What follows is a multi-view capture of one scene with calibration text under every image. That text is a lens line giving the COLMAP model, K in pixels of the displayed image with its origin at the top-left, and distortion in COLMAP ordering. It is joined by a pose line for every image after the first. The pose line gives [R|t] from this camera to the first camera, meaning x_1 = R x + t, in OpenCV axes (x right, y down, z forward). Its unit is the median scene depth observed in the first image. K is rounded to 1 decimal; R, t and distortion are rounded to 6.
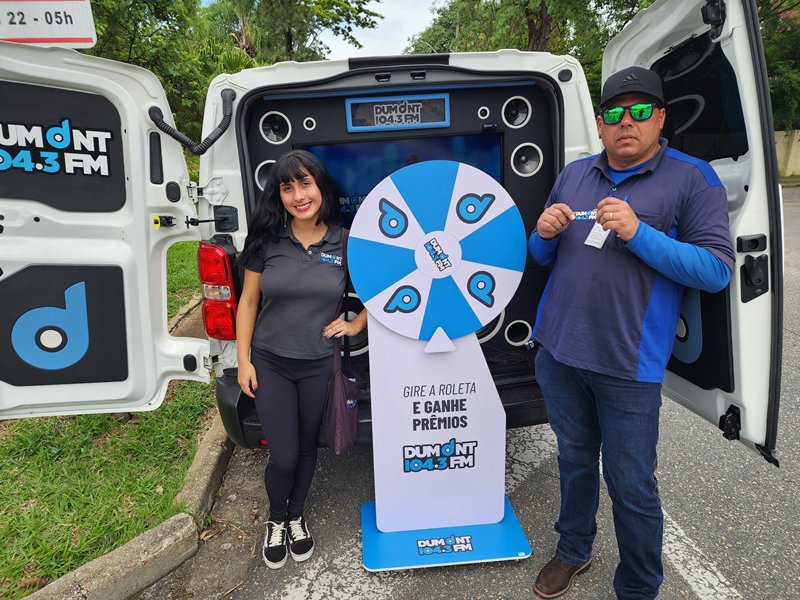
lens RADIAL K [[539.6, 0, 400.4], [0, 539.6, 304.5], [0, 0, 1]] dist [0.055111, -0.053236]
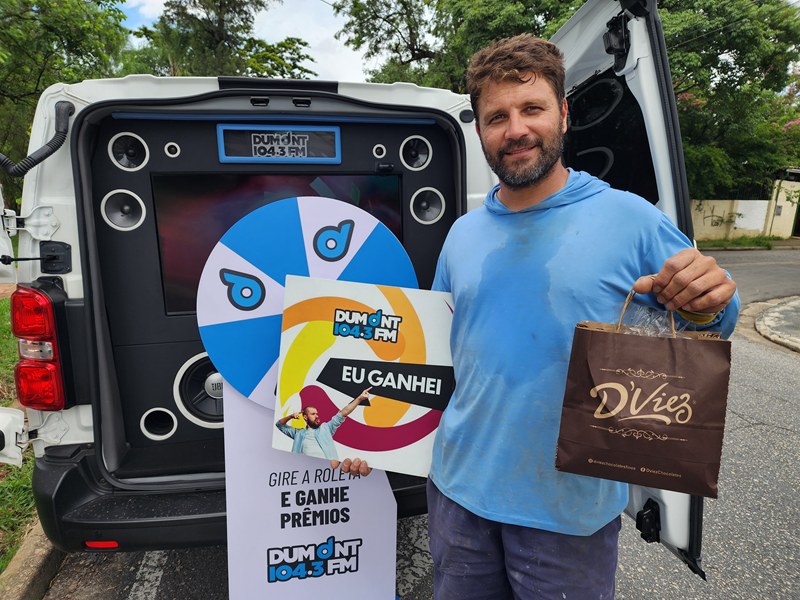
lens RADIAL K [[539.6, 0, 397.3], [0, 539.6, 302.8], [0, 0, 1]] dist [0.055111, -0.053236]
pose [[0.992032, 0.025302, 0.123420, 0.082759], [-0.013430, 0.995282, -0.096088, -0.021547], [-0.125269, 0.093665, 0.987692, 0.150498]]
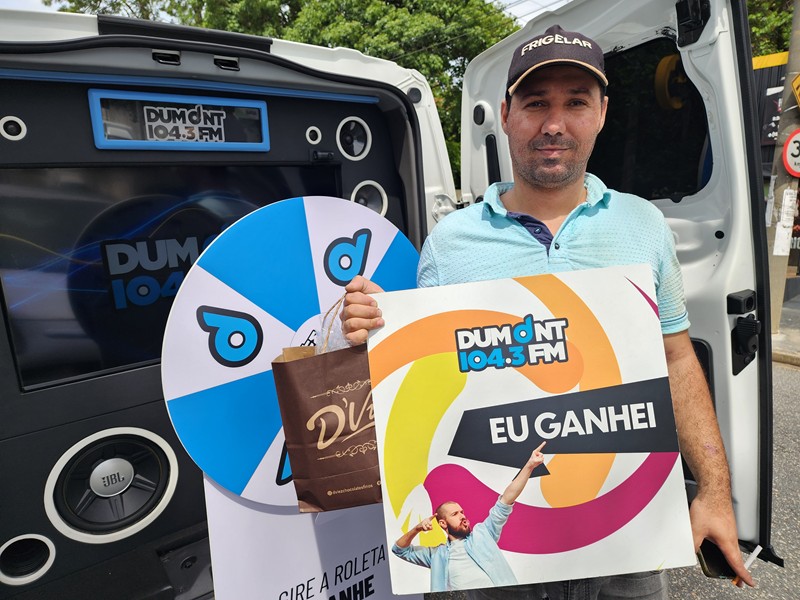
lens RADIAL K [[539.6, 0, 387.8], [0, 539.6, 309.0], [0, 0, 1]] dist [0.055111, -0.053236]
pose [[0.851379, -0.088546, 0.517023, -0.152895], [0.132017, 0.990093, -0.047828, -0.091310], [-0.507666, 0.108975, 0.854634, 0.401293]]
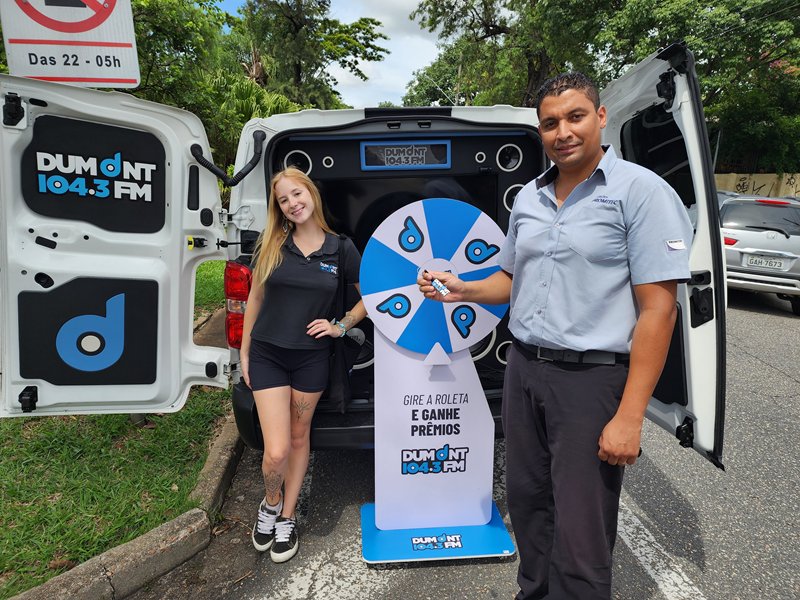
lens RADIAL K [[539.6, 0, 402.4], [0, 539.6, 297.5], [0, 0, 1]] dist [0.055111, -0.053236]
pose [[0.999475, 0.031347, 0.008229, -0.012200], [-0.030783, 0.997628, -0.061574, 0.017301], [-0.010139, 0.061288, 0.998069, -0.124529]]
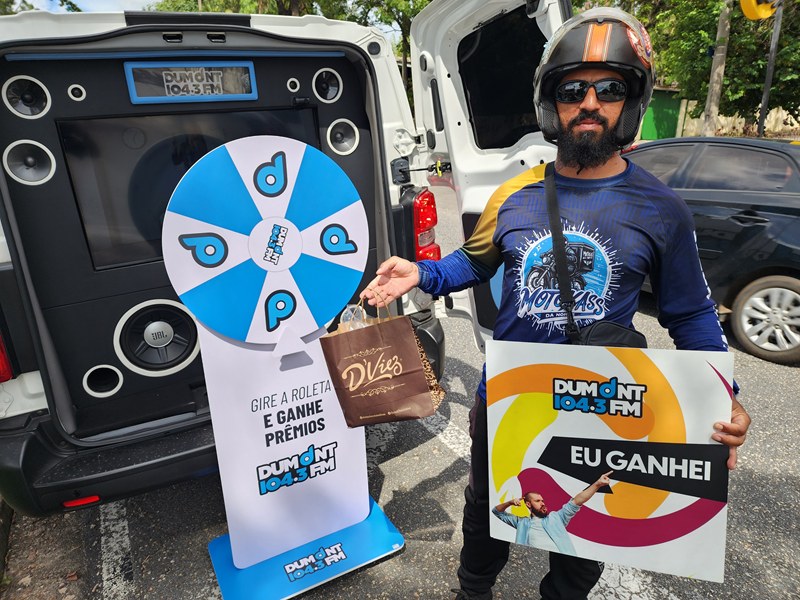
lens RADIAL K [[539.6, 0, 392.9], [0, 539.6, 298.8], [0, 0, 1]] dist [0.055111, -0.053236]
pose [[0.917256, -0.125454, 0.378023, -0.087470], [0.118163, 0.992083, 0.042525, -0.018028], [-0.380366, 0.005662, 0.924819, 0.101420]]
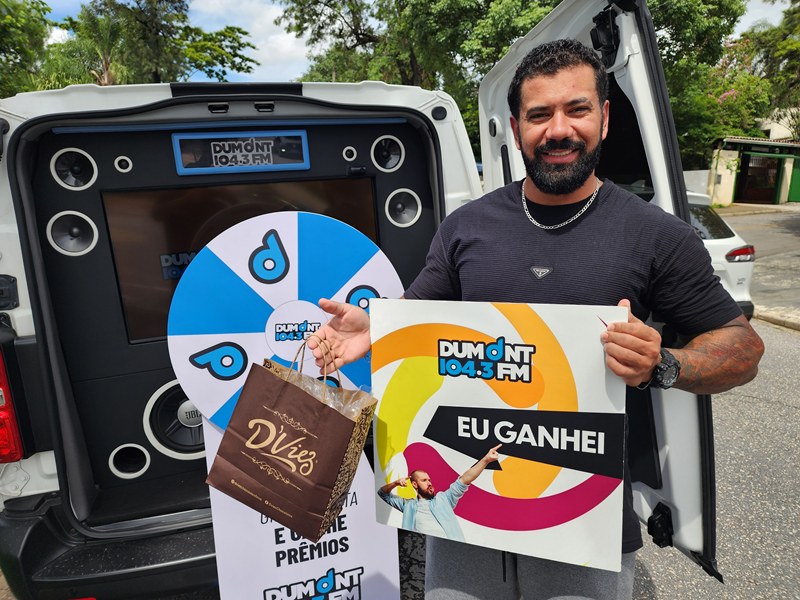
lens RADIAL K [[539.6, 0, 401.3], [0, 539.6, 296.4], [0, 0, 1]] dist [0.055111, -0.053236]
pose [[0.978242, -0.044621, 0.202612, 0.053778], [0.061826, 0.994924, -0.079397, -0.063711], [-0.198040, 0.090196, 0.976035, 0.192824]]
